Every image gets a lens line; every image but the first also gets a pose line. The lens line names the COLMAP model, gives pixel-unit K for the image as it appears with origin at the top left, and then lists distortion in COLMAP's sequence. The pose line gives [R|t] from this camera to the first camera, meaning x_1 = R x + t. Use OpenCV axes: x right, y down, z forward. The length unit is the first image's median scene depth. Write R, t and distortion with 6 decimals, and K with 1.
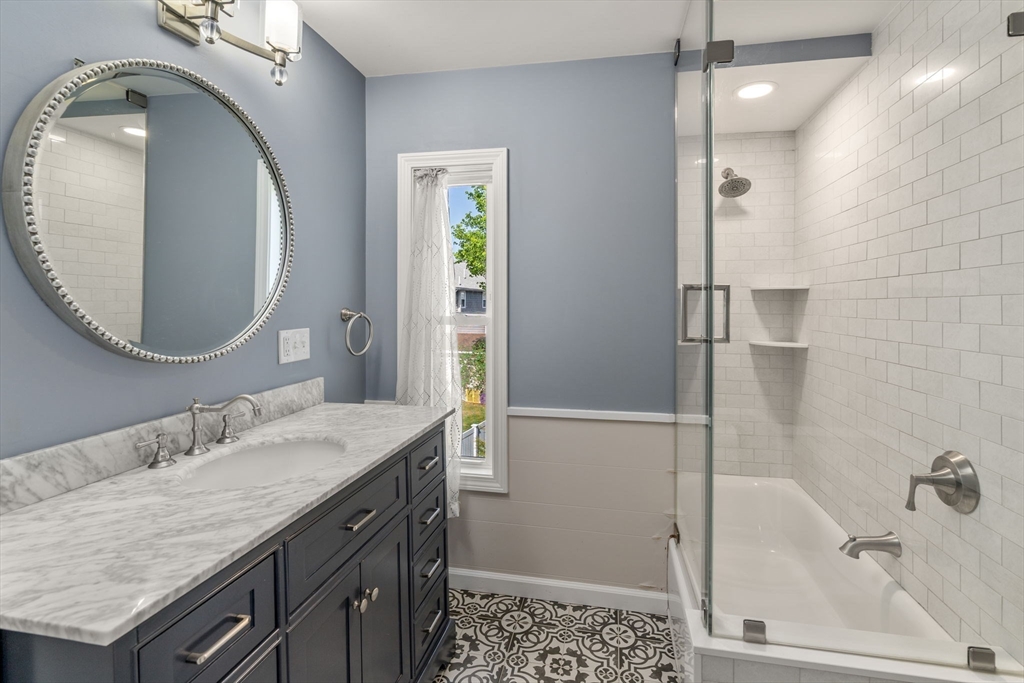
lens RADIAL K [[487.6, 0, 528.8], [0, 487.6, 314.7], [0, 0, 1]] dist [-0.008002, 0.001095]
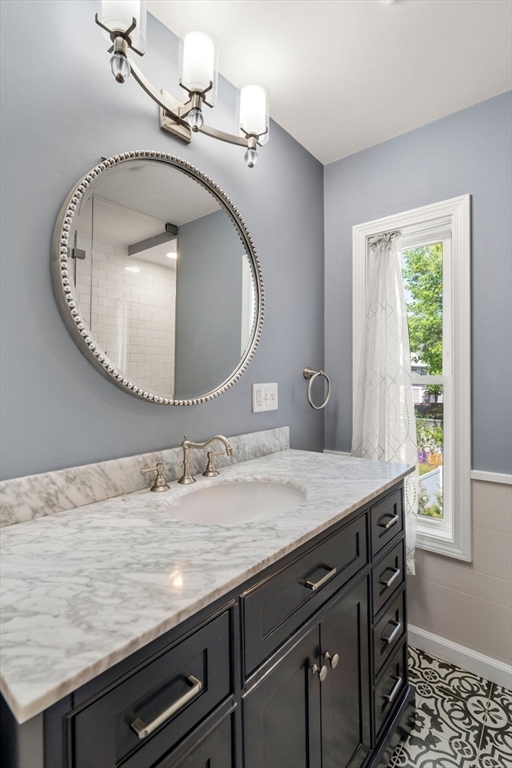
lens RADIAL K [[365.7, 0, 250.3], [0, 365.7, 381.7], [0, 0, 1]] dist [-0.008002, 0.001095]
pose [[0.868240, -0.005554, -0.496113, -0.093475], [-0.002839, 0.999865, -0.016163, 0.047496], [0.496136, 0.015442, 0.868108, 0.263140]]
